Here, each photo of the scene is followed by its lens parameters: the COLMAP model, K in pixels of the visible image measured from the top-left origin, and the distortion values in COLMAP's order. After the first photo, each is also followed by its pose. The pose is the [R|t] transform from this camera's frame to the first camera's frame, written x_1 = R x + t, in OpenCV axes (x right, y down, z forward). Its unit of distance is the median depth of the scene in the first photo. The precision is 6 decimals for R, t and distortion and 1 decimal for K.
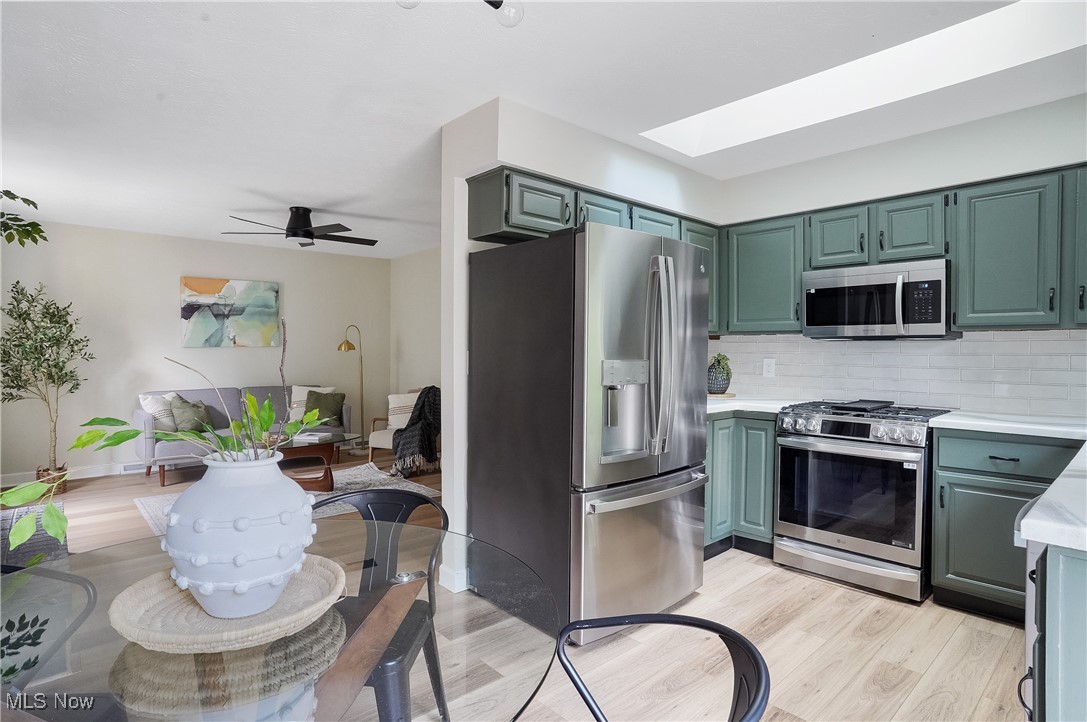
lens RADIAL K [[573.9, 0, 542.6], [0, 573.9, 357.8], [0, 0, 1]] dist [-0.069432, 0.037613]
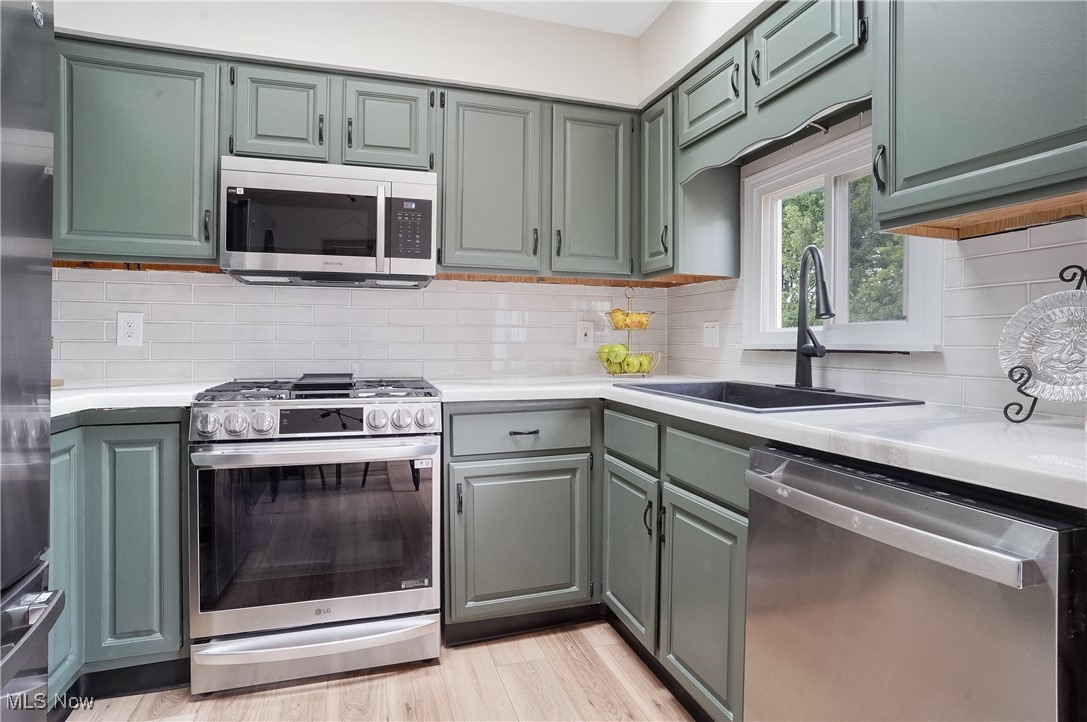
lens RADIAL K [[573.9, 0, 544.1], [0, 573.9, 344.9], [0, 0, 1]] dist [-0.069432, 0.037613]
pose [[0.415487, -0.005326, 0.909584, 0.086656], [0.009305, 0.999955, 0.001605, 0.045551], [-0.909552, 0.007796, 0.415518, 0.511447]]
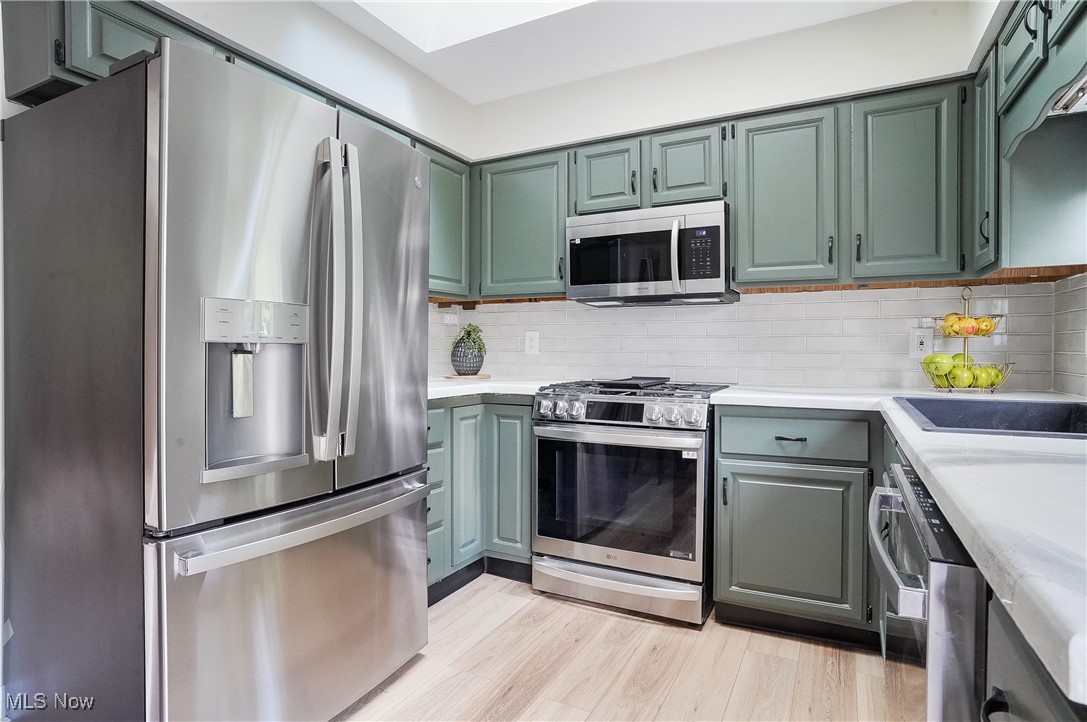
lens RADIAL K [[573.9, 0, 541.2], [0, 573.9, 355.5], [0, 0, 1]] dist [-0.069432, 0.037613]
pose [[0.941288, -0.004979, 0.337568, 0.167419], [0.005864, 0.999982, -0.001601, 0.047071], [-0.337554, 0.003487, 0.941300, 0.277048]]
